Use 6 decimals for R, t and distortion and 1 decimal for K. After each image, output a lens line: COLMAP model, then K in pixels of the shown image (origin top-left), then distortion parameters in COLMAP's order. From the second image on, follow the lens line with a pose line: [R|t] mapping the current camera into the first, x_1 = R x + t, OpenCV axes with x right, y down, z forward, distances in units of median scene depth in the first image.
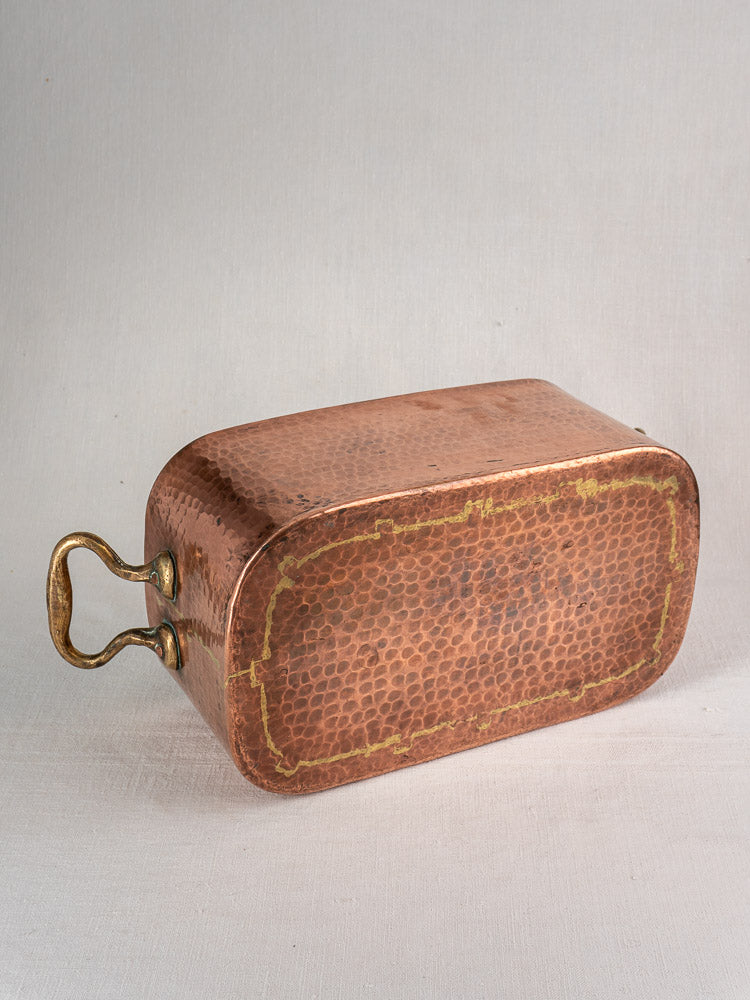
lens RADIAL K [[1630.5, 0, 356.0], [0, 1630.5, 499.2], [0, 0, 1]] dist [-0.000391, 0.000000]
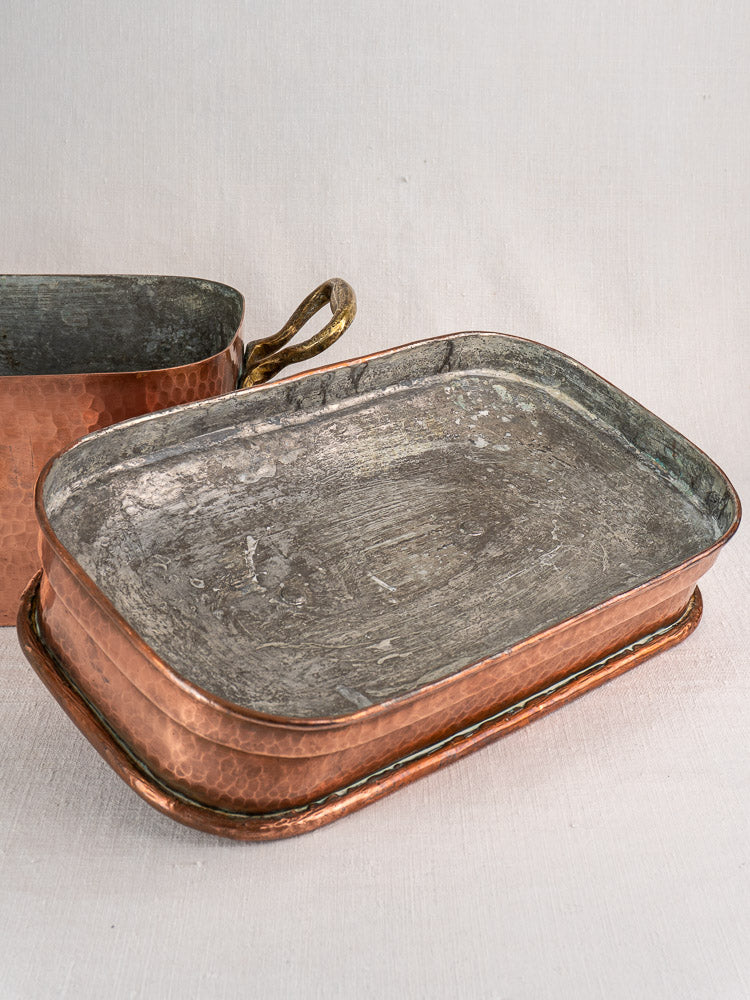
lens RADIAL K [[1708.9, 0, 379.4], [0, 1708.9, 495.7], [0, 0, 1]] dist [0.005251, 0.000000]
pose [[0.998596, -0.018321, 0.049695, 0.030111], [0.018594, 0.999814, -0.005030, 0.055607], [-0.049593, 0.005947, 0.998752, 0.145236]]
